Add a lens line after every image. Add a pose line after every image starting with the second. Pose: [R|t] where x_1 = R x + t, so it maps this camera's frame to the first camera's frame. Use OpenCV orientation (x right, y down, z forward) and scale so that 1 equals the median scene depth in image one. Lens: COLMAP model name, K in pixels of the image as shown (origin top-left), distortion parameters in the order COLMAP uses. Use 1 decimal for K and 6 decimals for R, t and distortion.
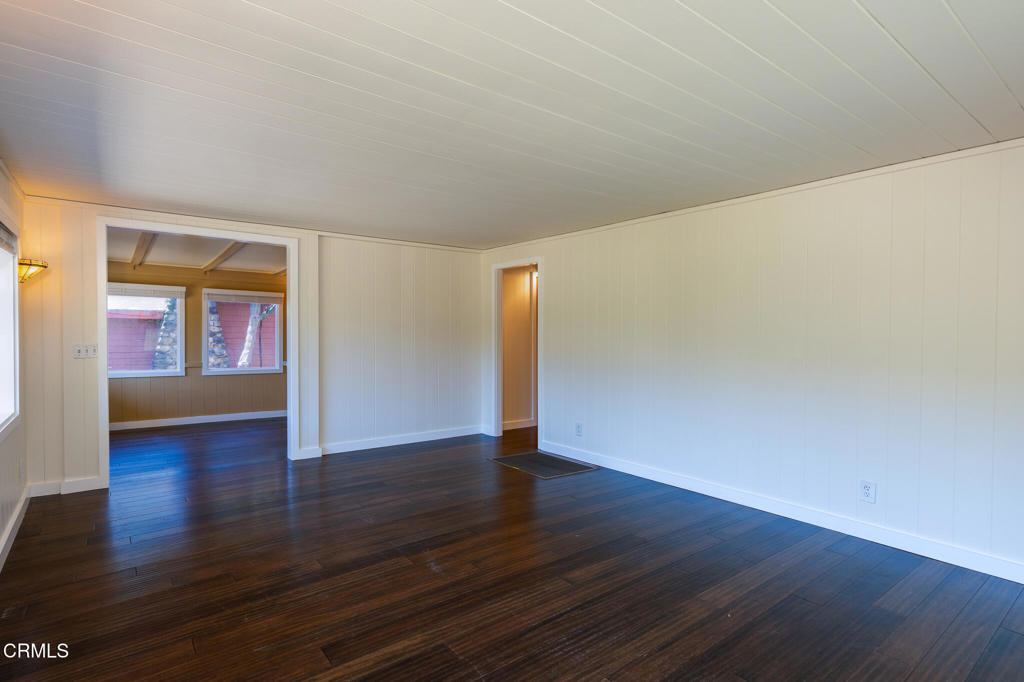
lens RADIAL K [[522.3, 0, 512.0], [0, 522.3, 341.0], [0, 0, 1]] dist [0.001829, 0.000780]
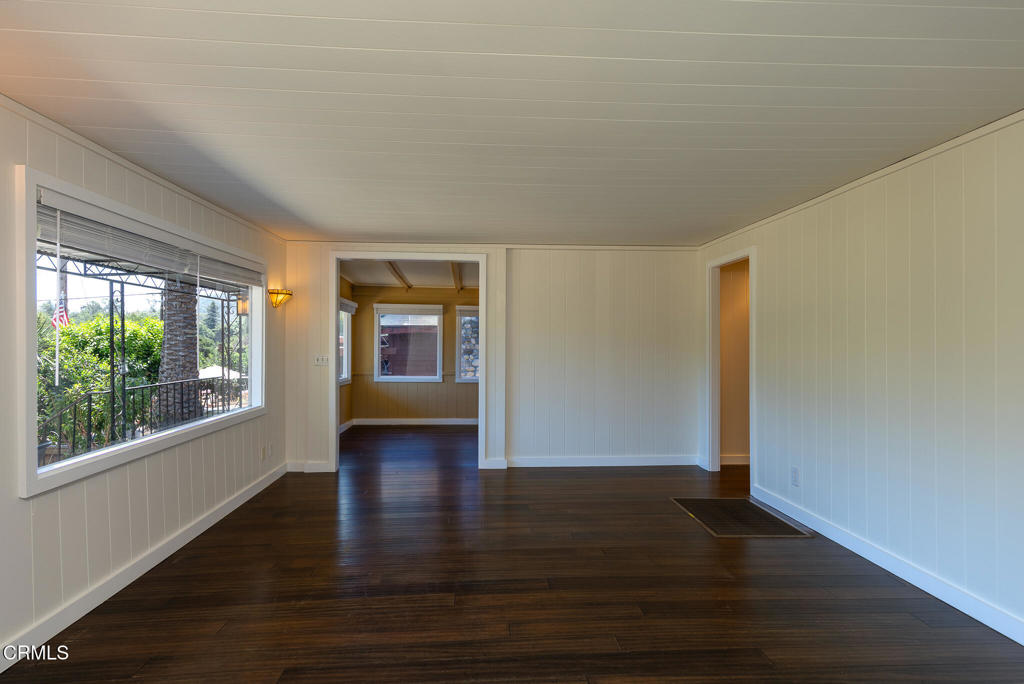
lens RADIAL K [[529.9, 0, 512.0], [0, 529.9, 342.0], [0, 0, 1]] dist [-0.001563, -0.000191]
pose [[0.829353, -0.003471, -0.558714, 0.217672], [-0.008098, 0.999801, -0.018231, -0.003053], [0.558666, 0.019645, 0.829160, 0.163715]]
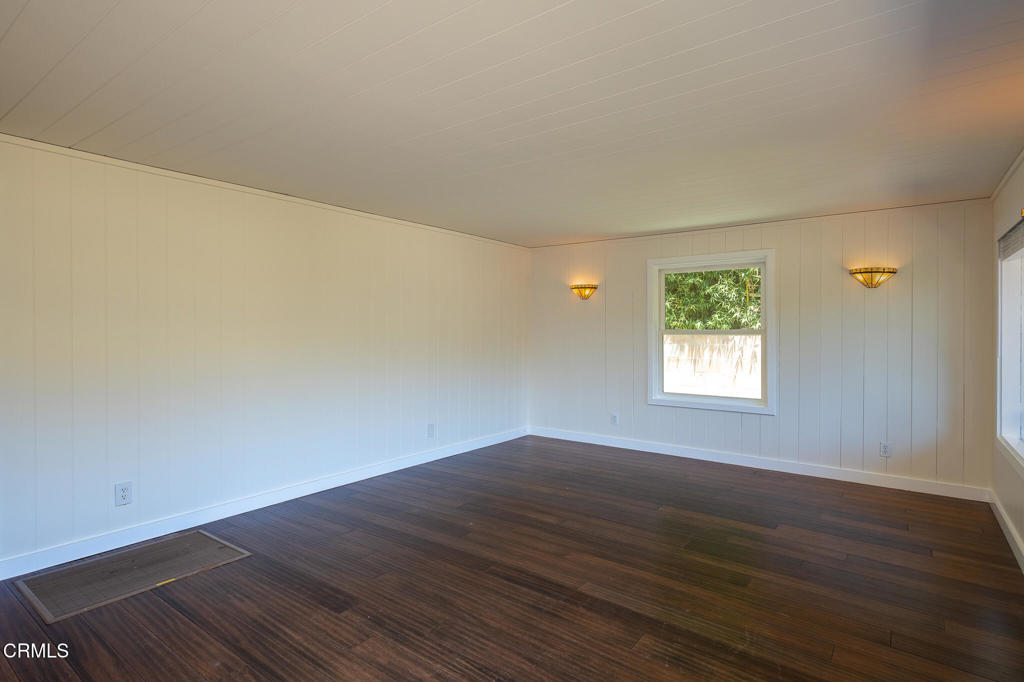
lens RADIAL K [[531.7, 0, 512.8], [0, 531.7, 329.4], [0, 0, 1]] dist [-0.000871, 0.000223]
pose [[-0.267980, -0.004960, 0.963412, -0.573891], [0.013973, 0.999862, 0.009035, -0.014845], [-0.963323, 0.015883, -0.267874, 0.748421]]
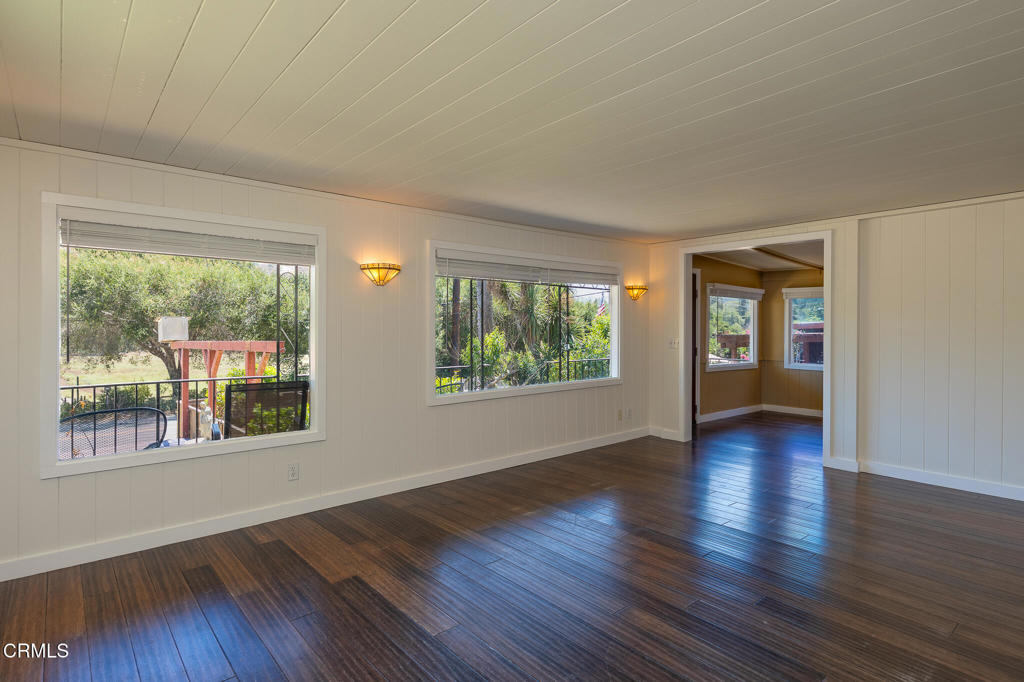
lens RADIAL K [[531.7, 0, 512.8], [0, 531.7, 329.4], [0, 0, 1]] dist [-0.000871, 0.000223]
pose [[0.045180, -0.002927, -0.998975, 0.511702], [-0.016969, 0.999849, -0.003697, -0.004756], [0.998835, 0.017119, 0.045124, 0.393251]]
